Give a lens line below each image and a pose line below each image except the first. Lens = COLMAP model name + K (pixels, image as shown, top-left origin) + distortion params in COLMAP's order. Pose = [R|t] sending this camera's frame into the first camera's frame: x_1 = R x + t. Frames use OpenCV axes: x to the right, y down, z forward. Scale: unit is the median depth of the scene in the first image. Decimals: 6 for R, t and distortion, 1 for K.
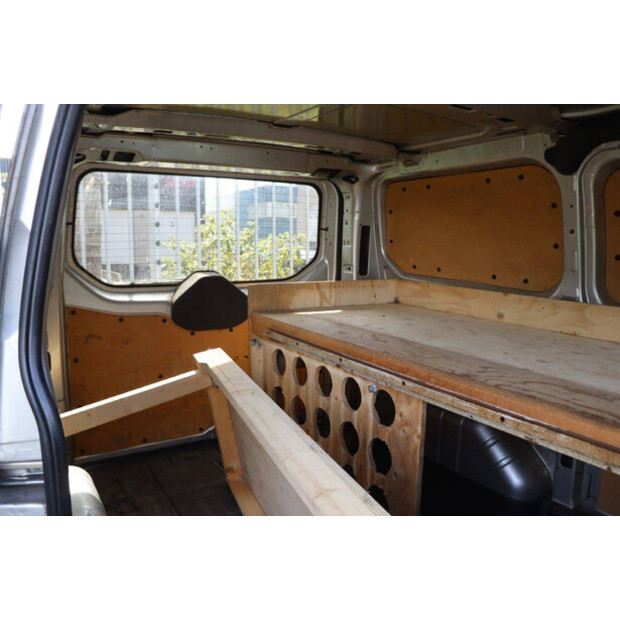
lens RADIAL K [[512.2, 0, 313.2], [0, 512.2, 314.9], [0, 0, 1]] dist [-0.173543, 0.157592]
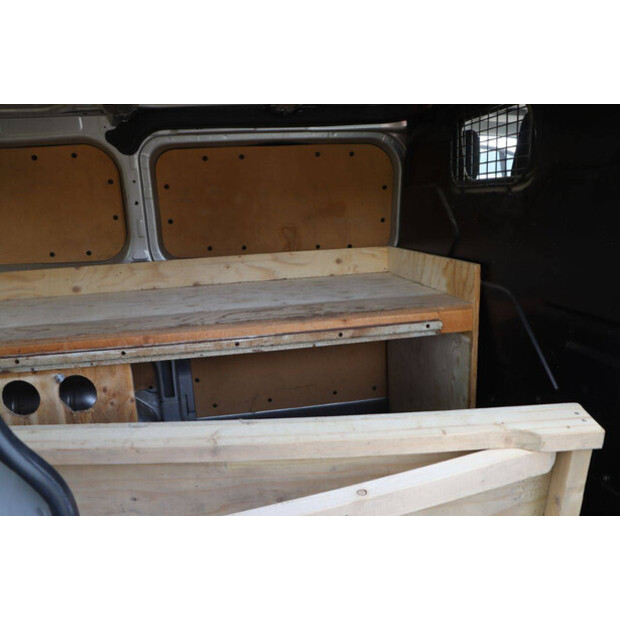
lens RADIAL K [[512.2, 0, 313.2], [0, 512.2, 314.9], [0, 0, 1]] dist [-0.173543, 0.157592]
pose [[0.372792, -0.230682, 0.898784, -0.368532], [0.189573, 0.967110, 0.169589, -0.027301], [-0.908344, 0.107164, 0.404261, 0.134245]]
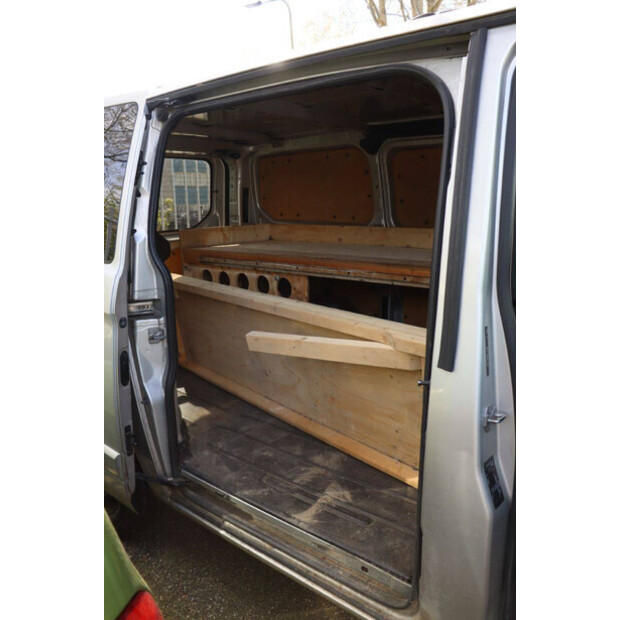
lens RADIAL K [[512.2, 0, 313.2], [0, 512.2, 314.9], [0, 0, 1]] dist [-0.173543, 0.157592]
pose [[0.946034, -0.097067, 0.309190, -0.238995], [0.075063, 0.993775, 0.082317, 0.097764], [-0.315256, -0.054666, 0.947431, -0.542513]]
